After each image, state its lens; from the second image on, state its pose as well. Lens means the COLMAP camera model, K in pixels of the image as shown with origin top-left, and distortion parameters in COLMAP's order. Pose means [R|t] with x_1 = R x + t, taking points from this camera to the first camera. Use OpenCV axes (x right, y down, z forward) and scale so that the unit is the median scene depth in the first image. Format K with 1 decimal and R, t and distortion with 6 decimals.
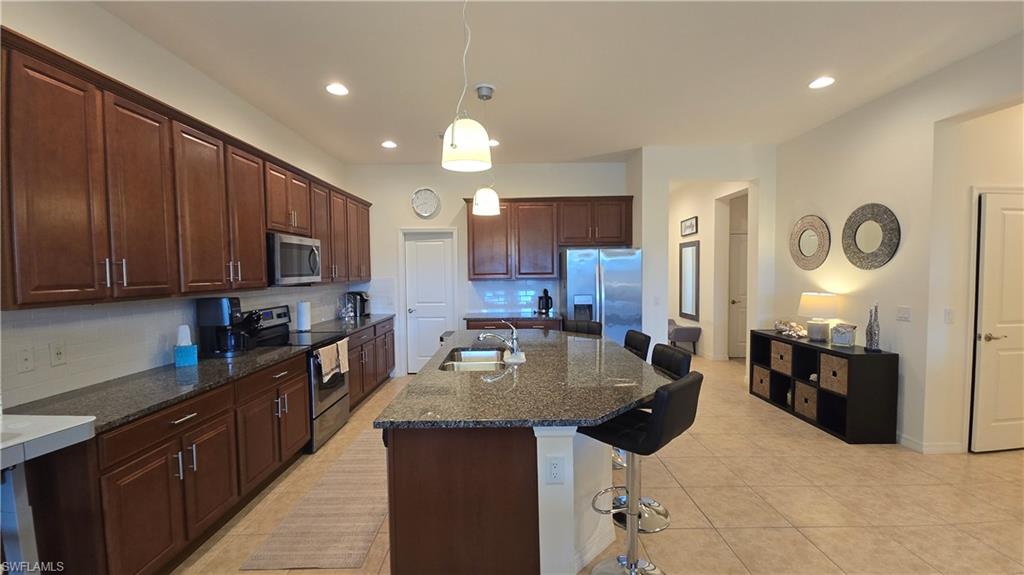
lens RADIAL K [[415.9, 0, 512.0], [0, 415.9, 287.5], [0, 0, 1]] dist [0.002265, -0.007184]
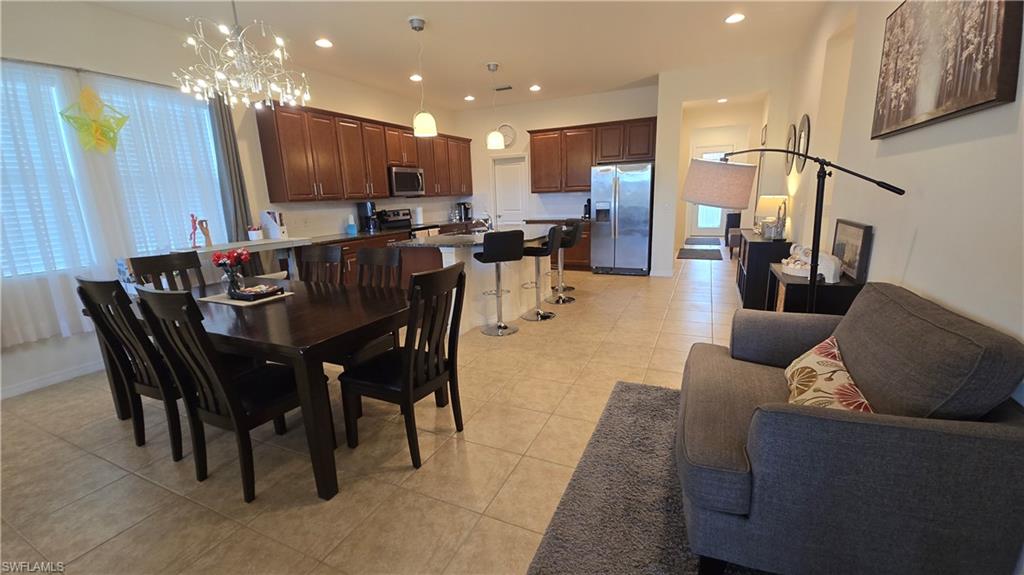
lens RADIAL K [[415.9, 0, 512.0], [0, 415.9, 287.5], [0, 0, 1]] dist [0.002265, -0.007184]
pose [[0.907791, 0.071159, -0.413342, 0.636025], [0.008125, 0.982334, 0.186958, 0.047397], [0.419344, -0.173077, 0.891176, -0.455849]]
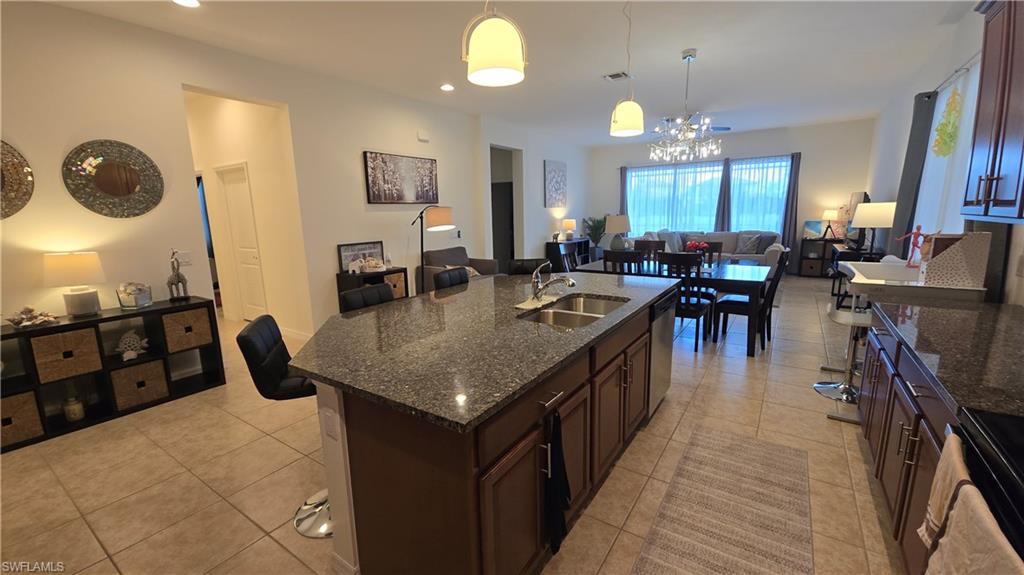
lens RADIAL K [[415.9, 0, 512.0], [0, 415.9, 287.5], [0, 0, 1]] dist [0.002265, -0.007184]
pose [[-0.828455, -0.078497, 0.554527, -0.245789], [0.047950, 0.976552, 0.209874, -0.032939], [-0.557999, 0.200461, -0.805265, 0.972100]]
